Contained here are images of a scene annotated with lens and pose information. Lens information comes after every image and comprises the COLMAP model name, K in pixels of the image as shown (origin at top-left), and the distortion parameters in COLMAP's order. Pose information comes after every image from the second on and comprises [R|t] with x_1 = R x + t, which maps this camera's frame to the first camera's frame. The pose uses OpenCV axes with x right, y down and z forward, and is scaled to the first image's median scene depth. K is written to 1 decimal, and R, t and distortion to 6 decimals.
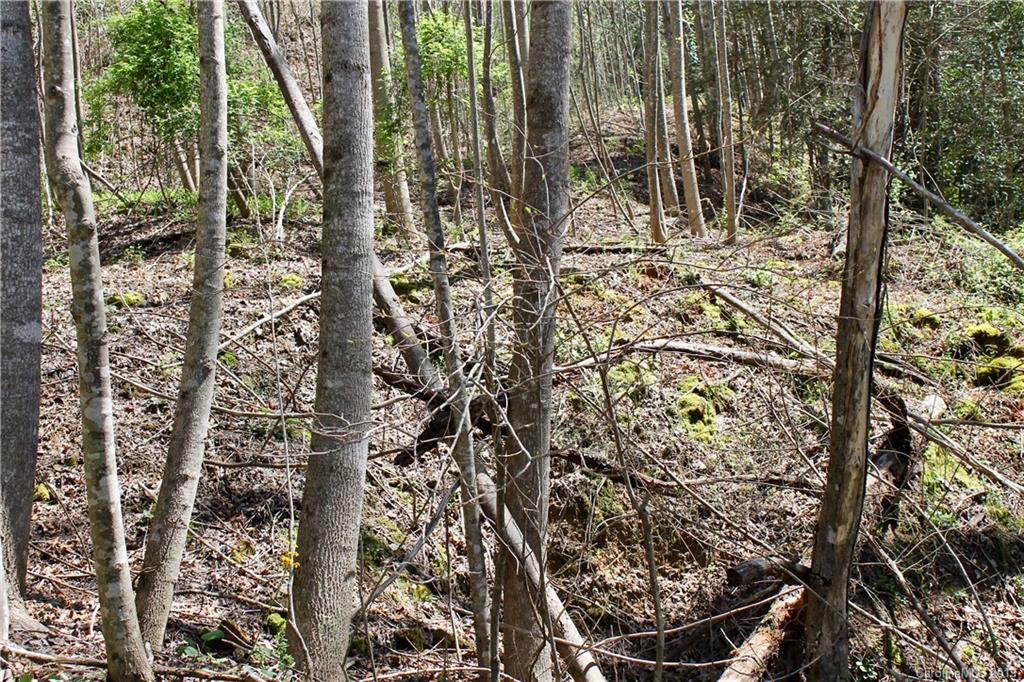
lens RADIAL K [[1392.7, 0, 508.7], [0, 1392.7, 337.7], [0, 0, 1]] dist [-0.014069, 0.000000]
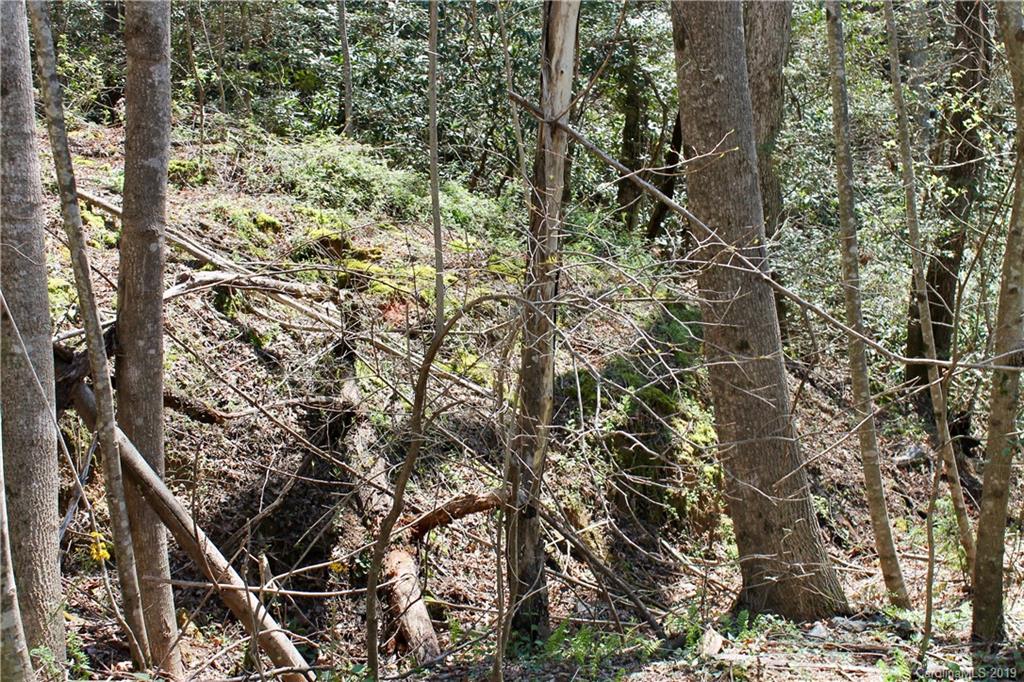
lens RADIAL K [[1392.7, 0, 520.4], [0, 1392.7, 341.7], [0, 0, 1]] dist [-0.014069, 0.000000]
pose [[0.815660, -0.058068, 0.575610, -0.239969], [0.004750, 0.995589, 0.093705, -0.034425], [-0.578512, -0.073697, 0.812338, 0.051206]]
